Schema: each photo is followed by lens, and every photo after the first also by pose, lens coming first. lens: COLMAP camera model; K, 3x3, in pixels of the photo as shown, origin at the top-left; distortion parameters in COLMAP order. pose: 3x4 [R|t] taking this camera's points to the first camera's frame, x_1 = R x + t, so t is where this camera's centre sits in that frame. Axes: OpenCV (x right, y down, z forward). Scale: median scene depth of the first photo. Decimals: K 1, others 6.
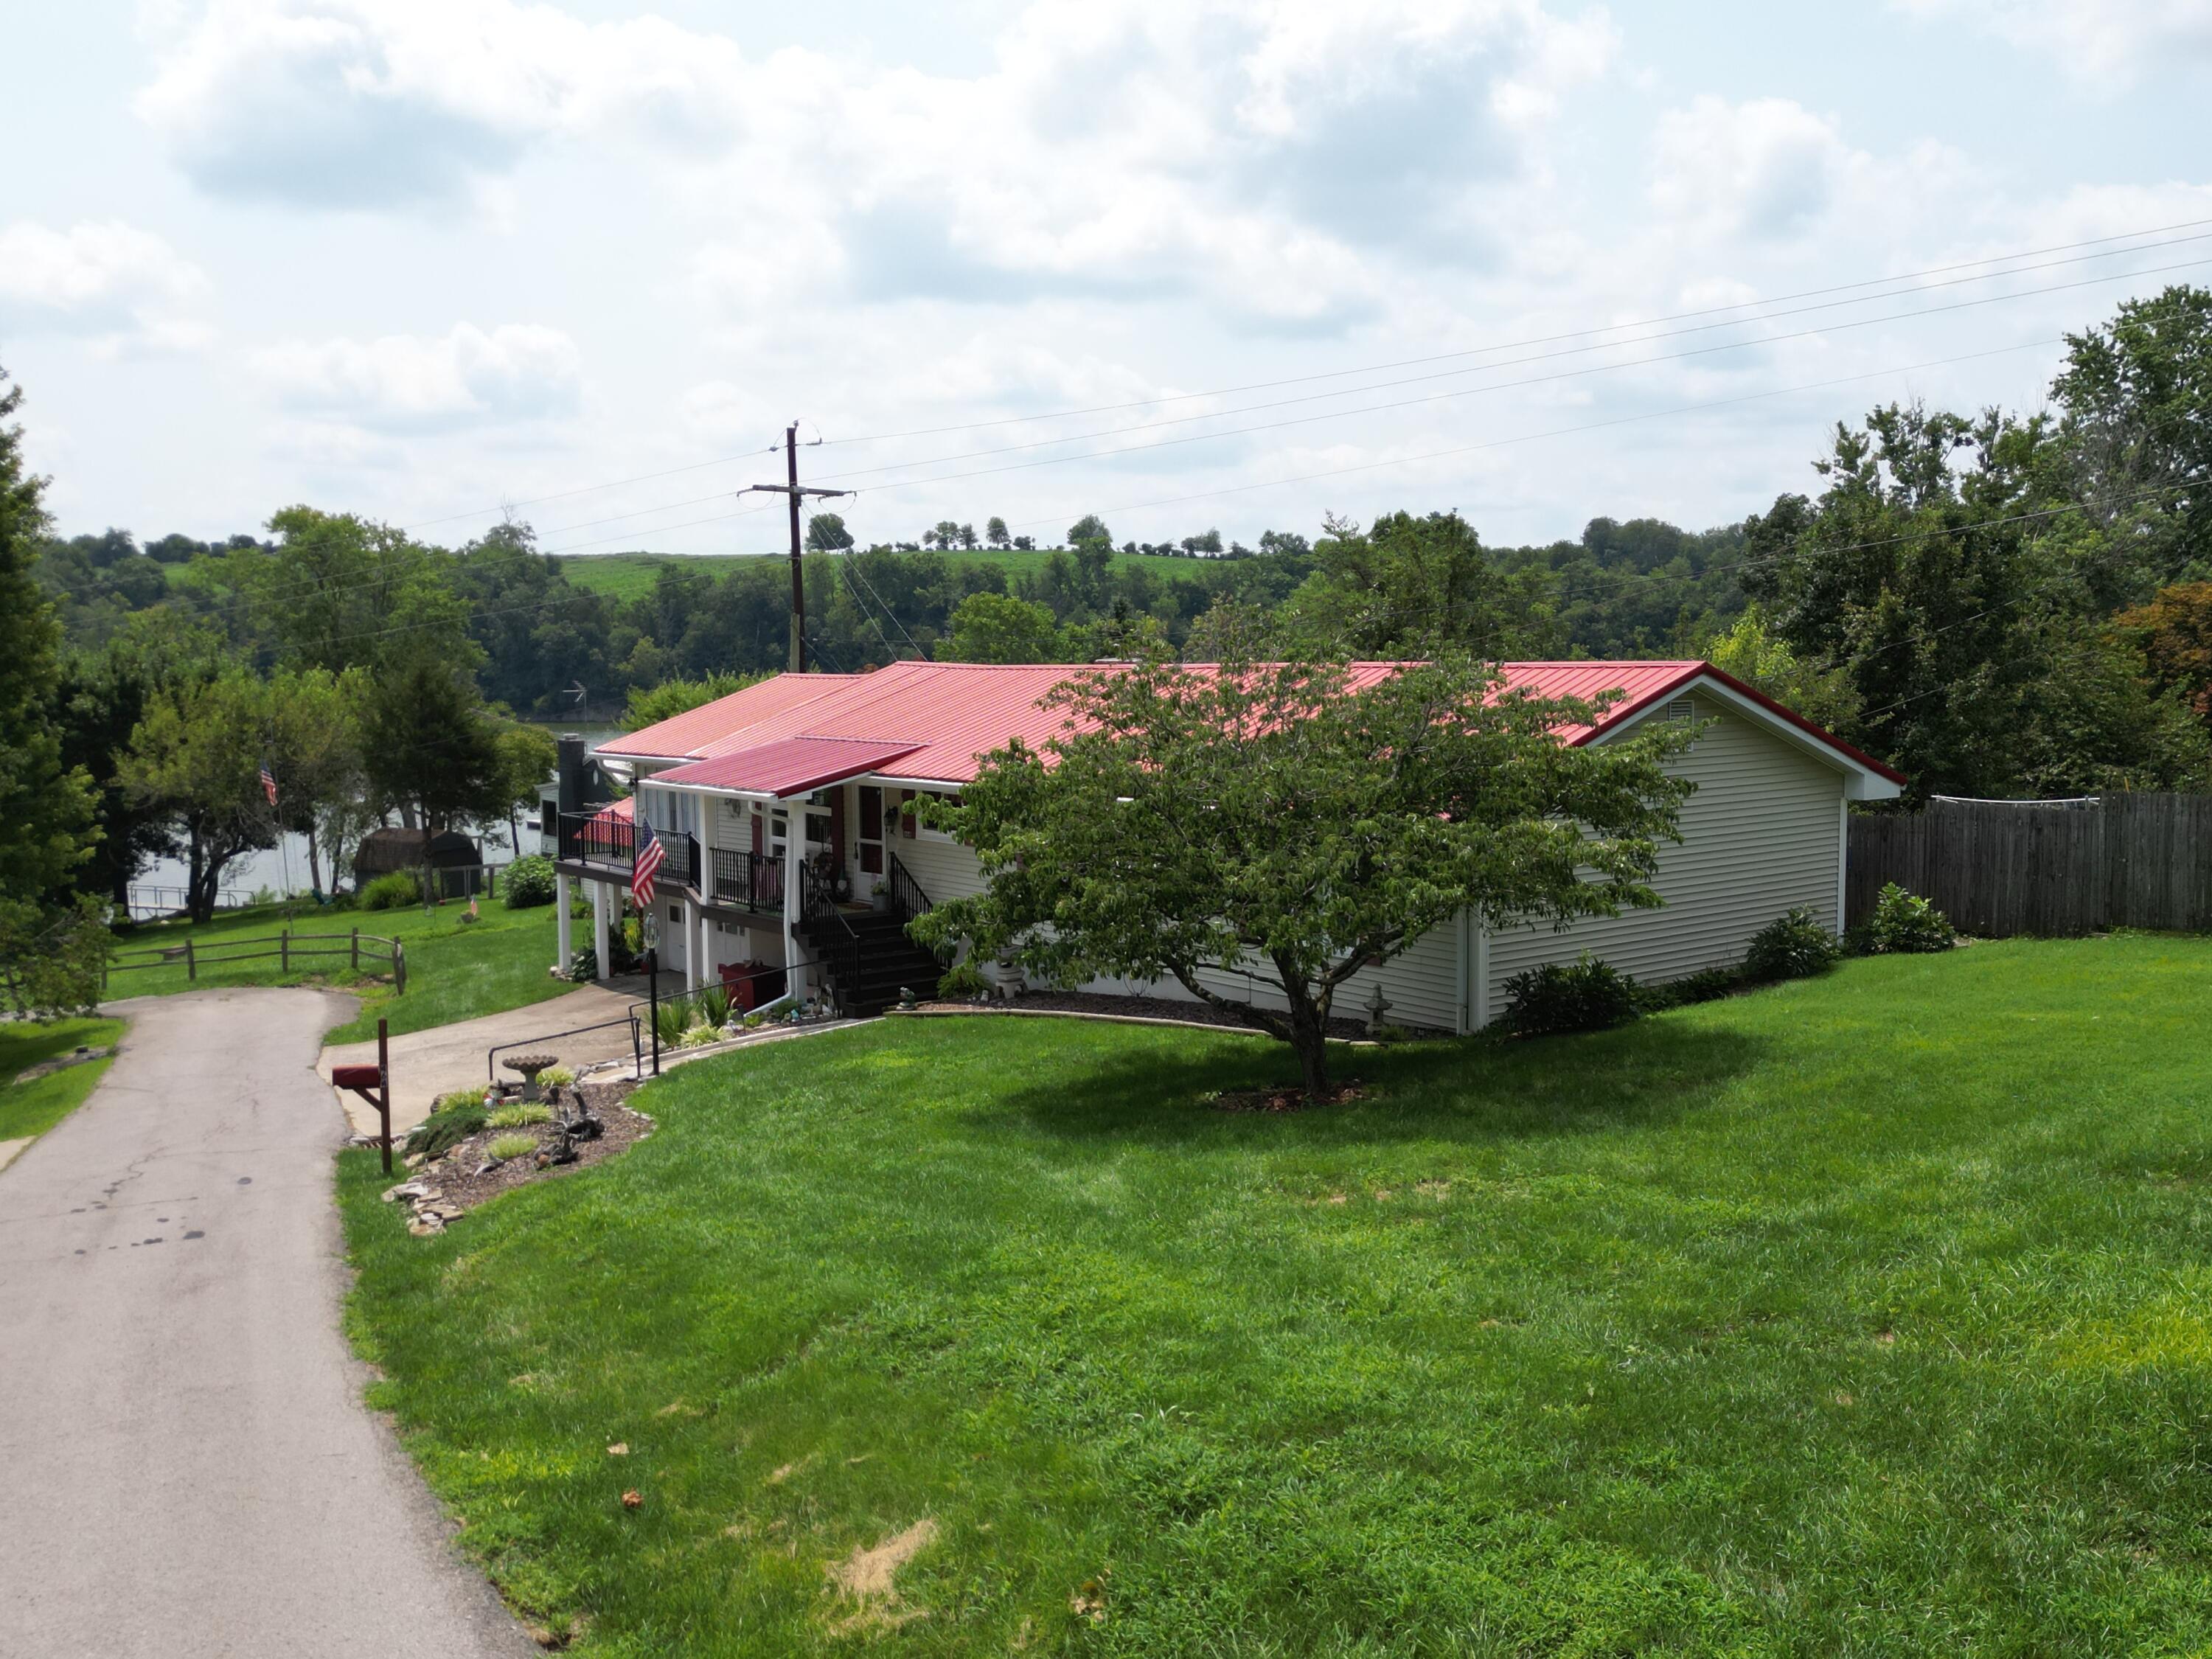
lens RADIAL K [[1979.7, 0, 1096.2], [0, 1979.7, 830.5], [0, 0, 1]] dist [0.107426, -0.151100]
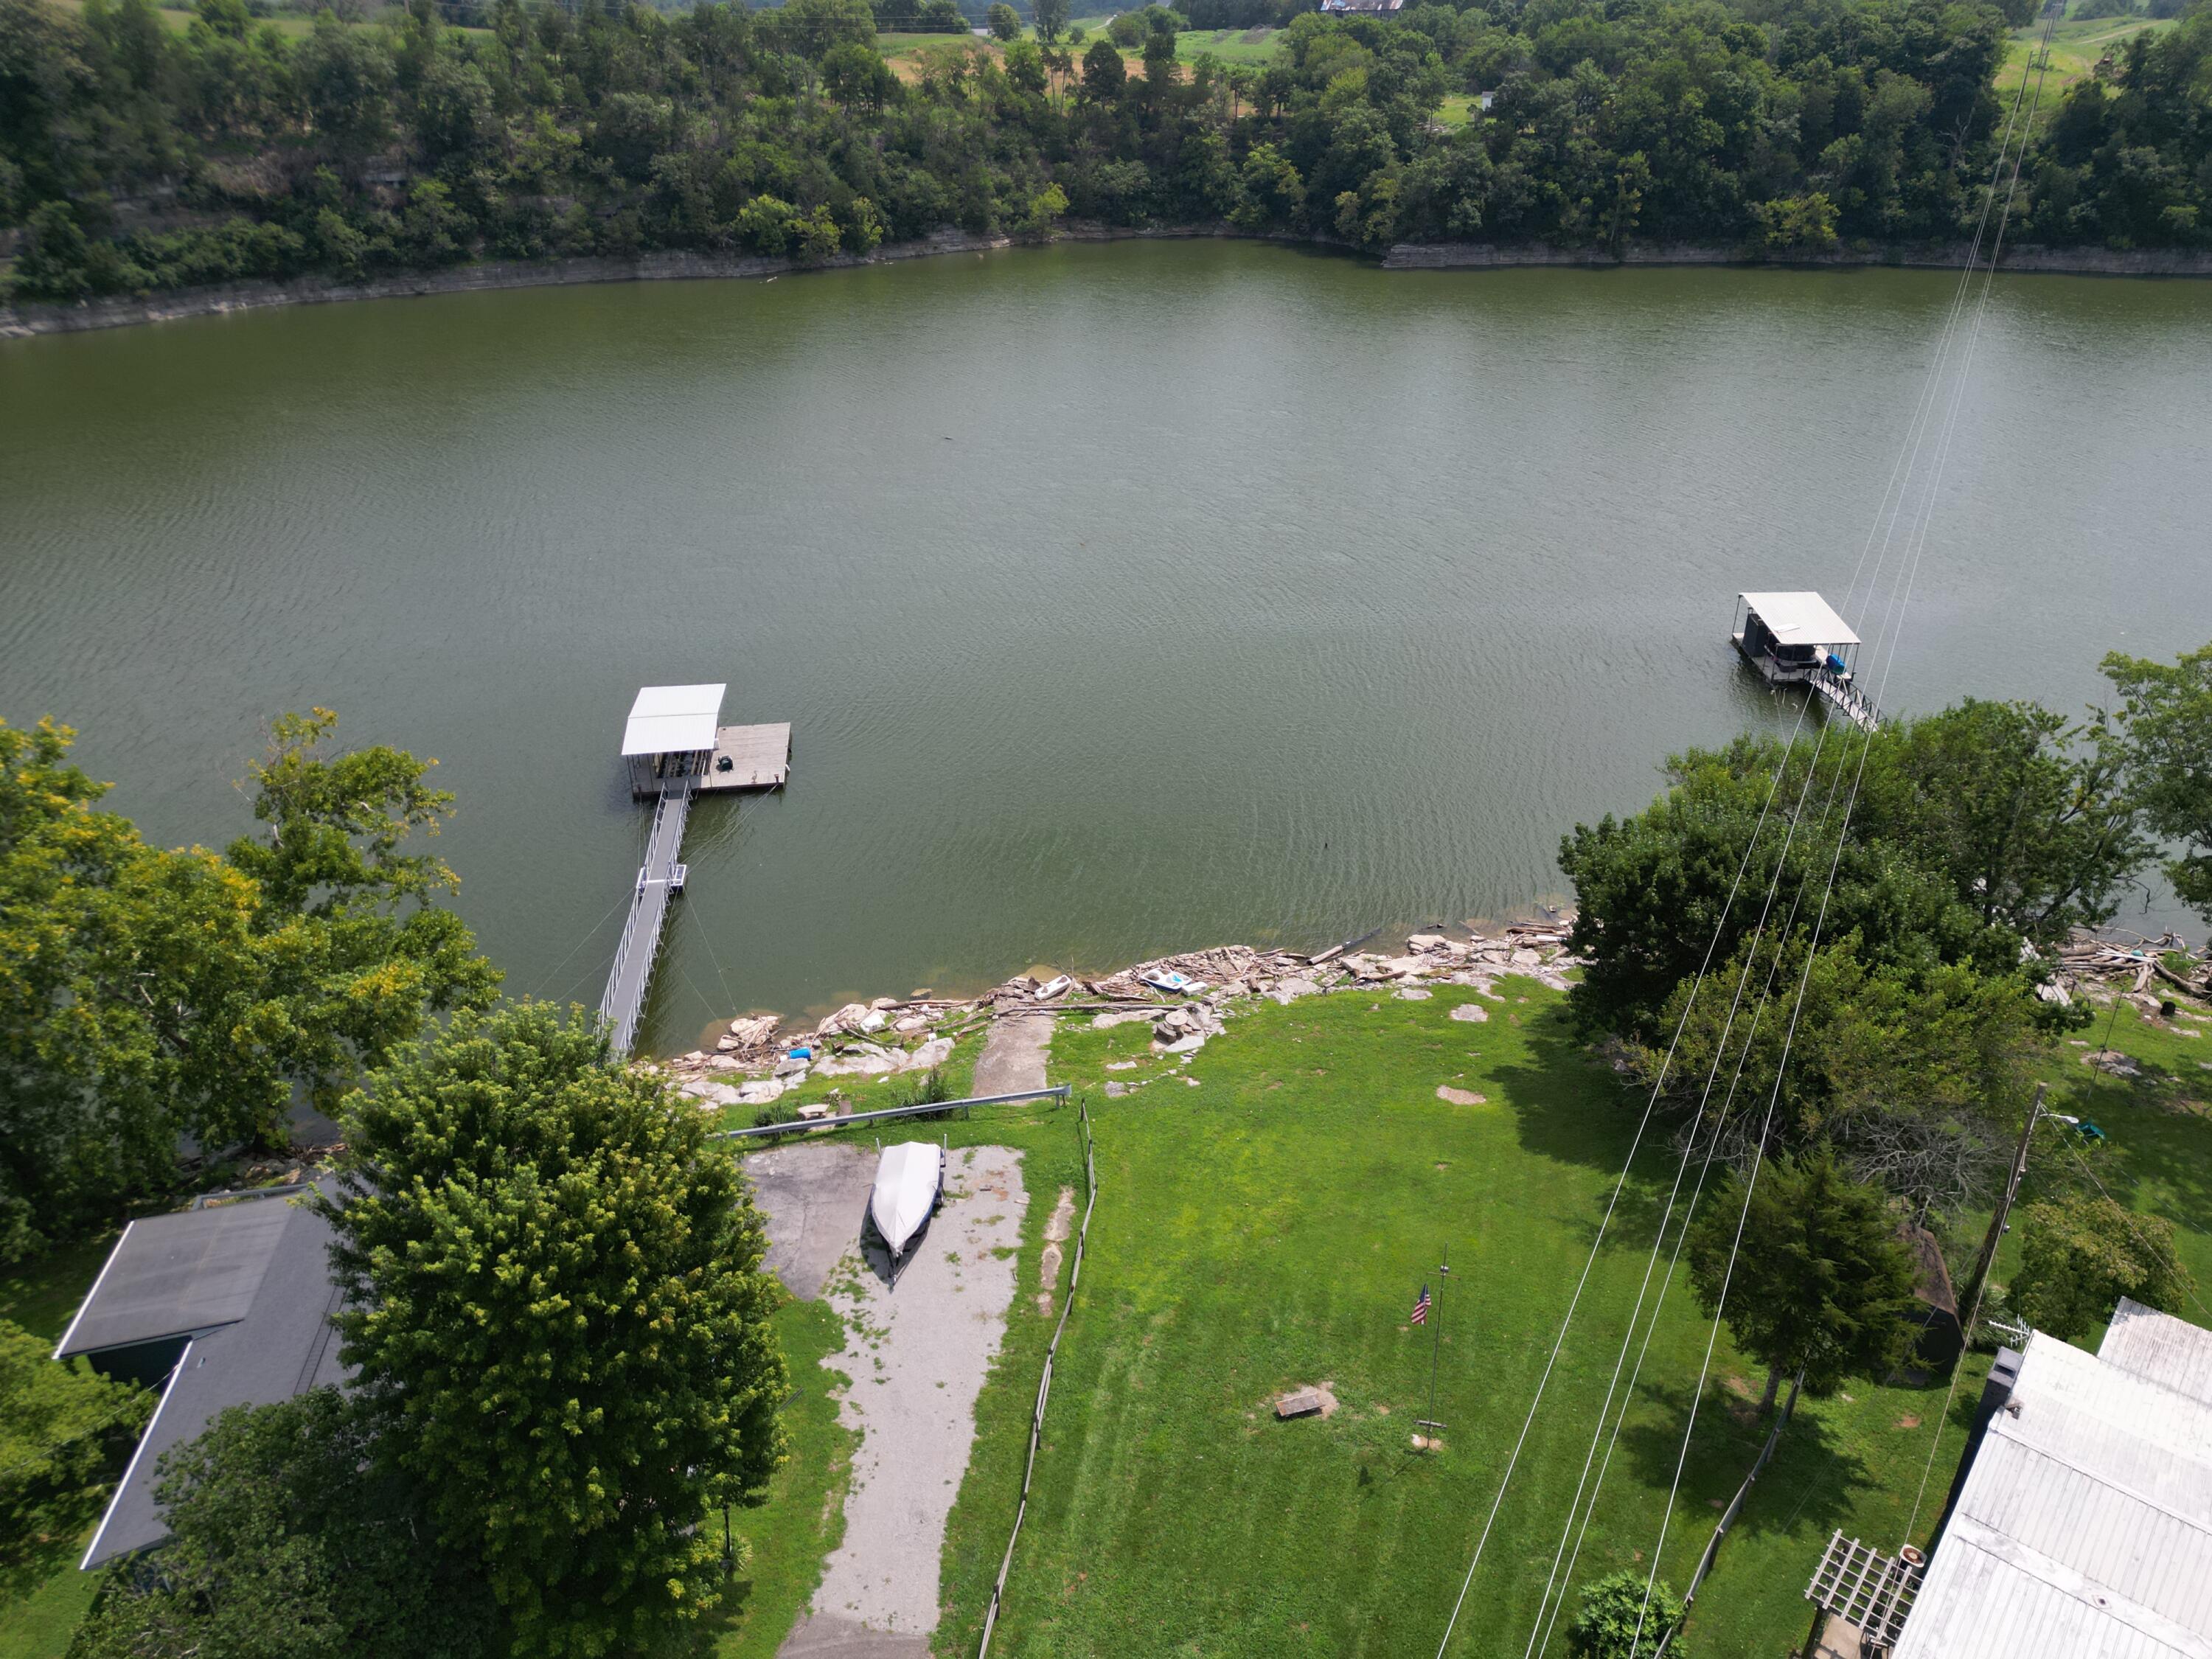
lens RADIAL K [[1551.6, 0, 1095.1], [0, 1551.6, 828.9], [0, 0, 1]] dist [0.078411, -0.080010]
pose [[0.239604, 0.449249, -0.860677, 0.029790], [-0.081498, 0.892678, 0.443265, -0.332946], [0.967444, -0.036064, 0.250503, 0.464907]]
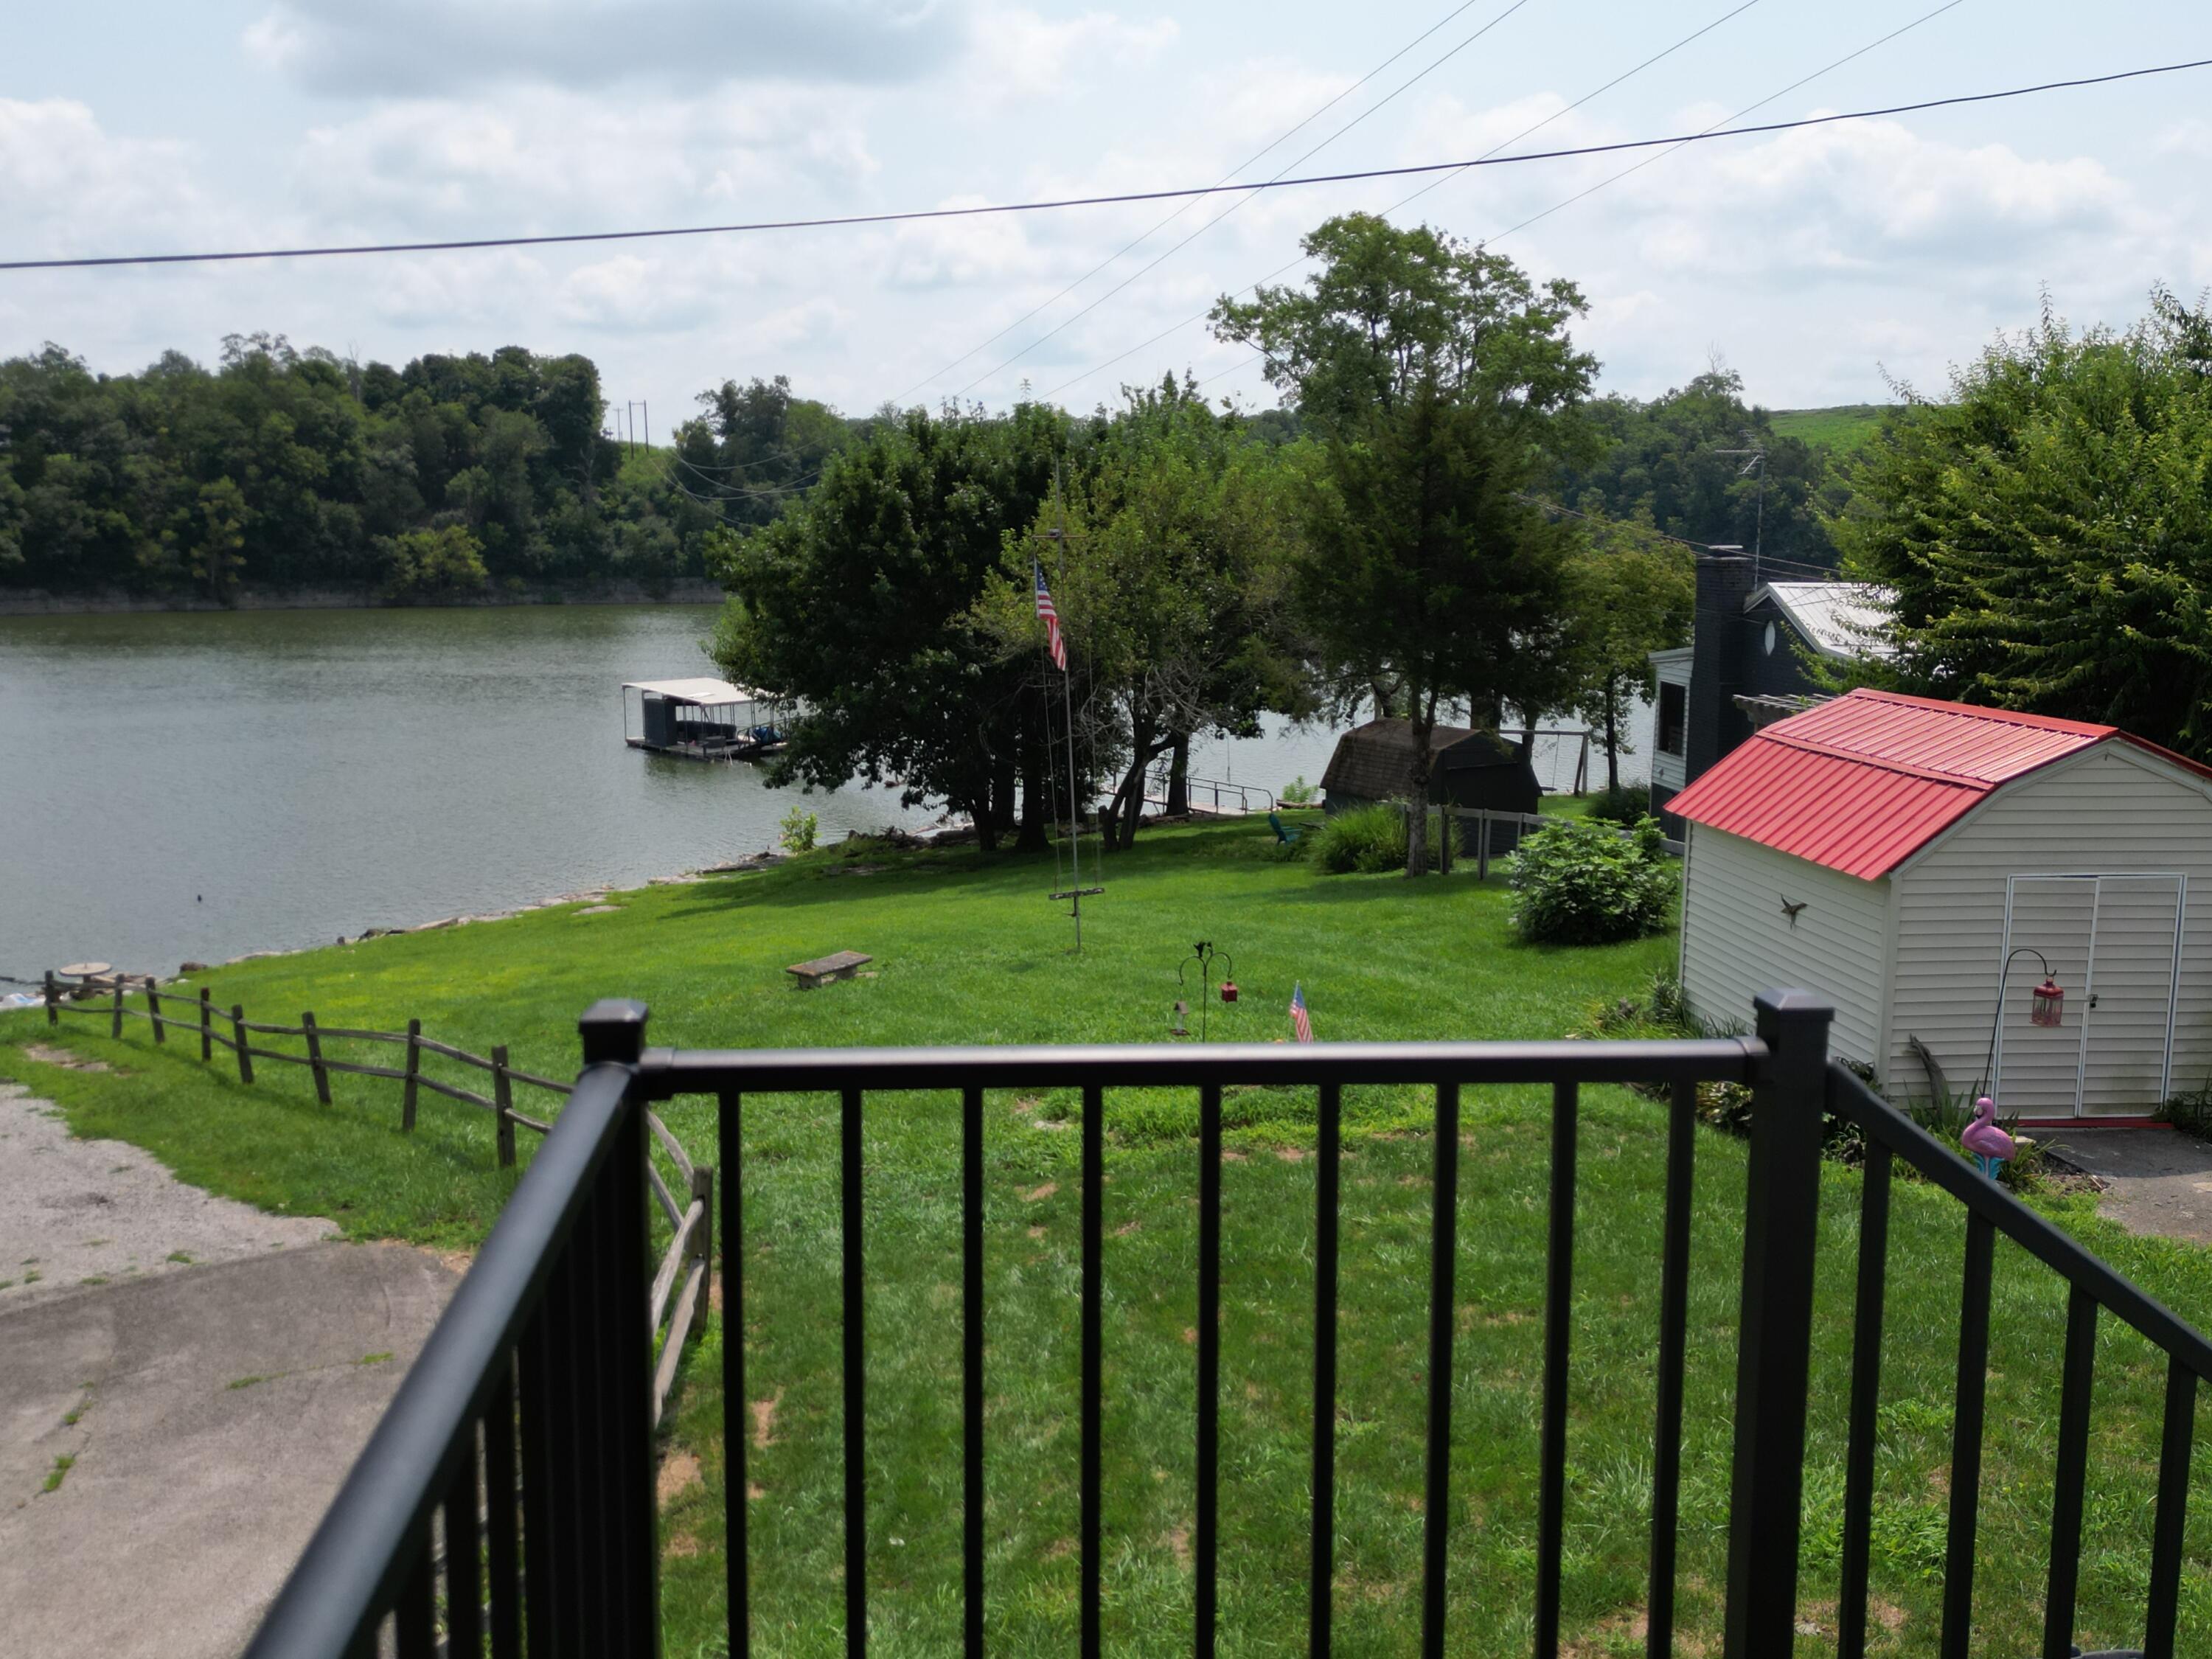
lens RADIAL K [[1984.9, 0, 1097.6], [0, 1984.9, 823.7], [0, 0, 1]] dist [0.092472, -0.118963]
pose [[0.837609, 0.086158, -0.539433, -0.100432], [-0.053879, 0.995699, 0.075372, -0.008185], [0.543606, -0.034068, 0.838649, 0.413907]]
